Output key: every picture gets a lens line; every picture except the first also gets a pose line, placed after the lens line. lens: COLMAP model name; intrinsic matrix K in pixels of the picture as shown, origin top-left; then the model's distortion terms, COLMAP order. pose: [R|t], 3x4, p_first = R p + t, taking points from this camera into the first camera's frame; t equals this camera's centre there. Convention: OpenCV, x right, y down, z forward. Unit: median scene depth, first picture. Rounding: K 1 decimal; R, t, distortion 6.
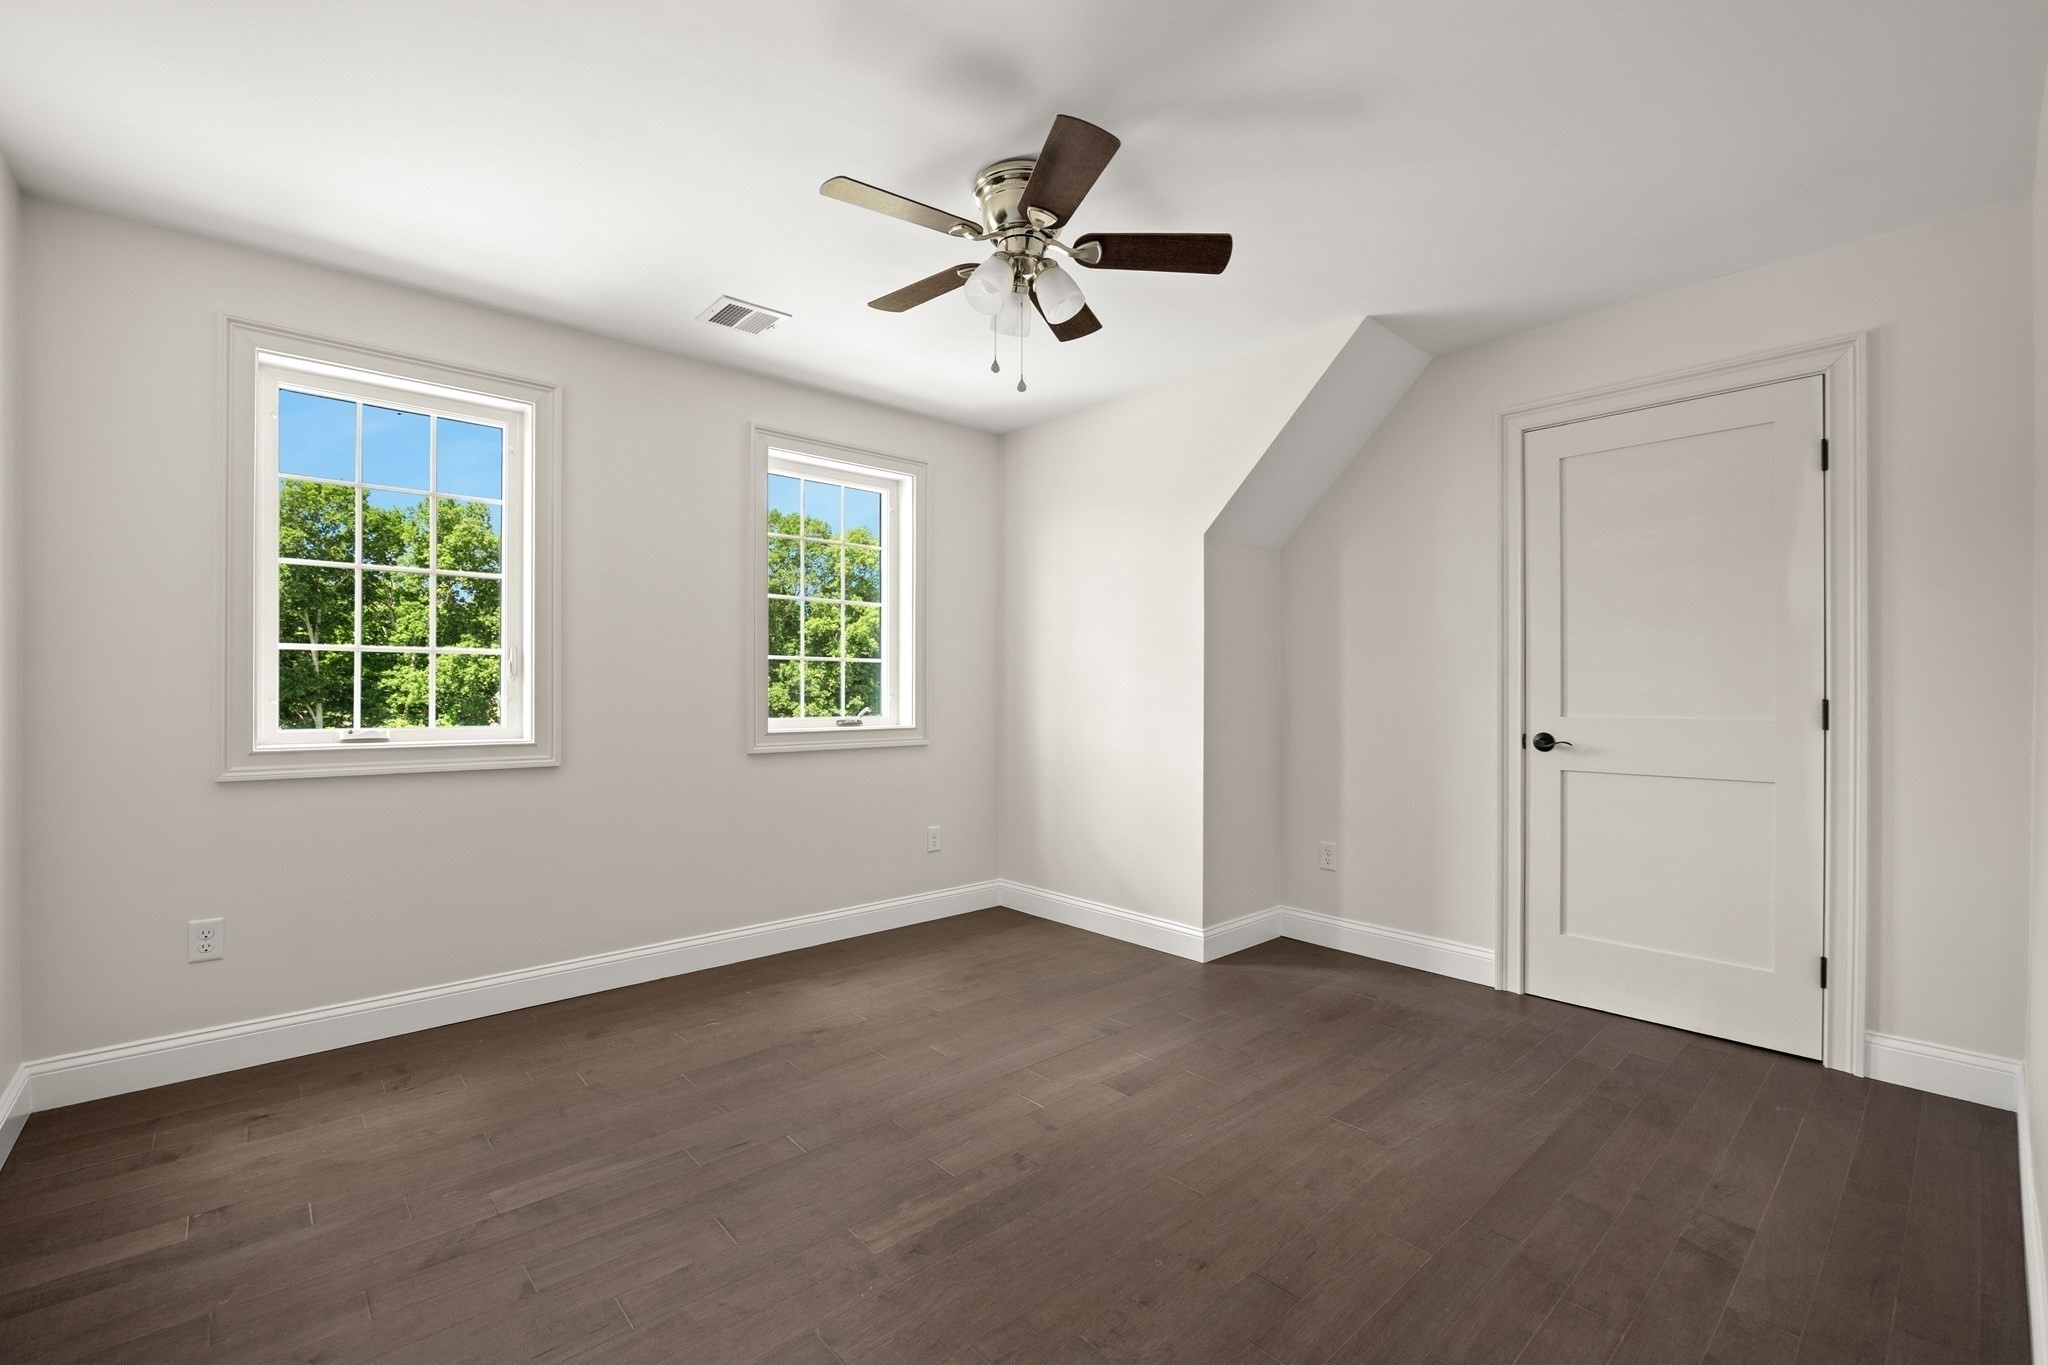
lens RADIAL K [[883.0, 0, 1019.2], [0, 883.0, 673.5], [0, 0, 1]] dist [-0.009973, -0.000447]
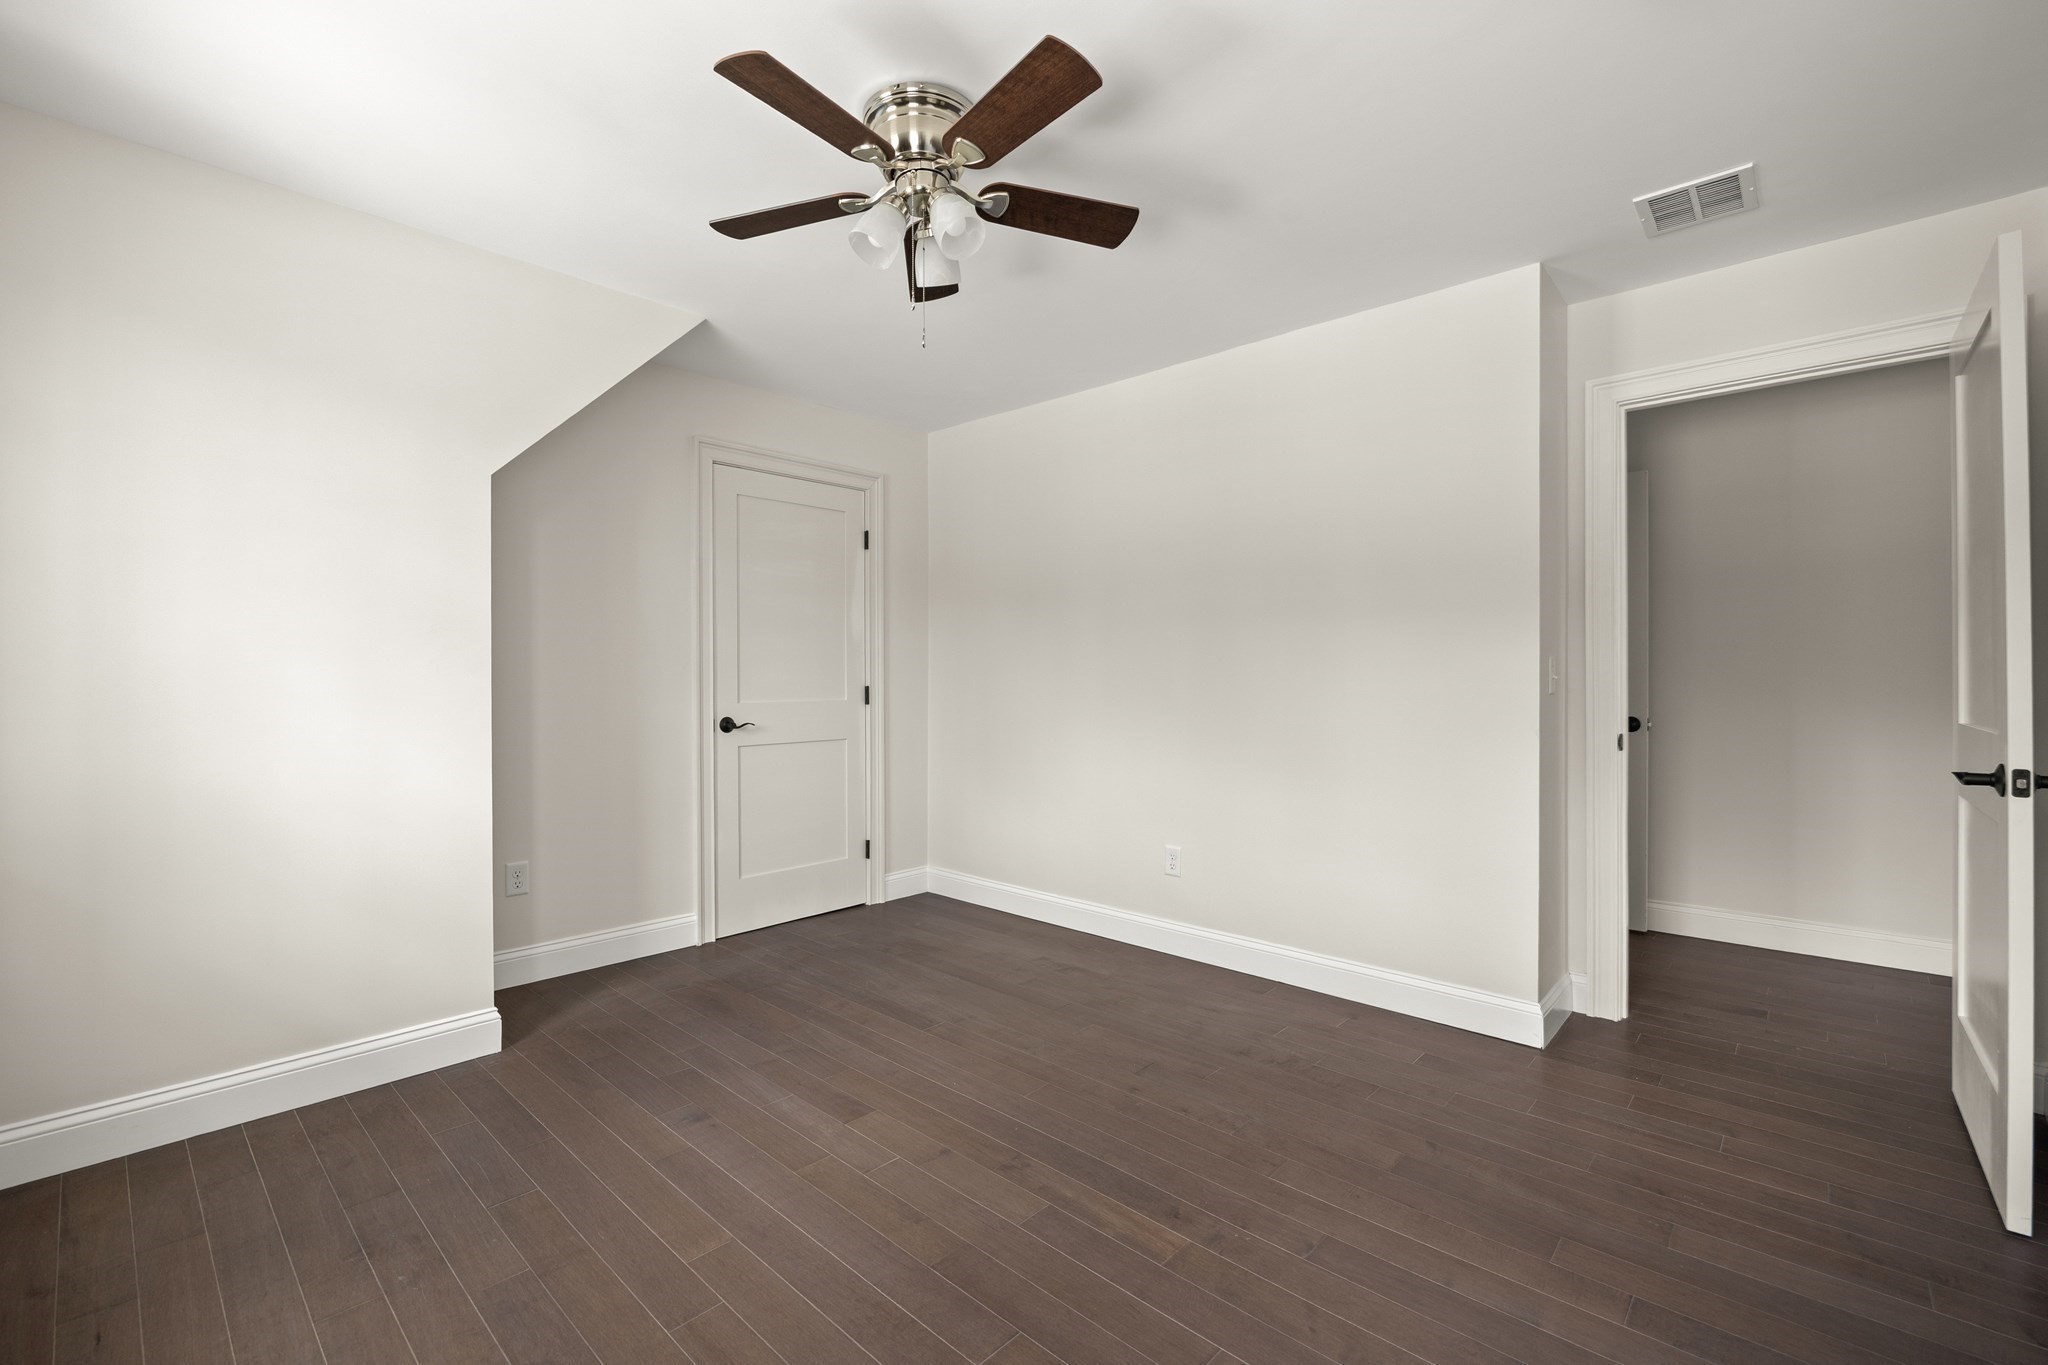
lens RADIAL K [[883.0, 0, 1019.2], [0, 883.0, 673.5], [0, 0, 1]] dist [-0.009973, -0.000447]
pose [[-0.105172, -0.000851, 0.994454, -0.774619], [-0.019083, 0.999817, -0.001163, 0.001022], [-0.994271, -0.019100, -0.105169, 0.871206]]
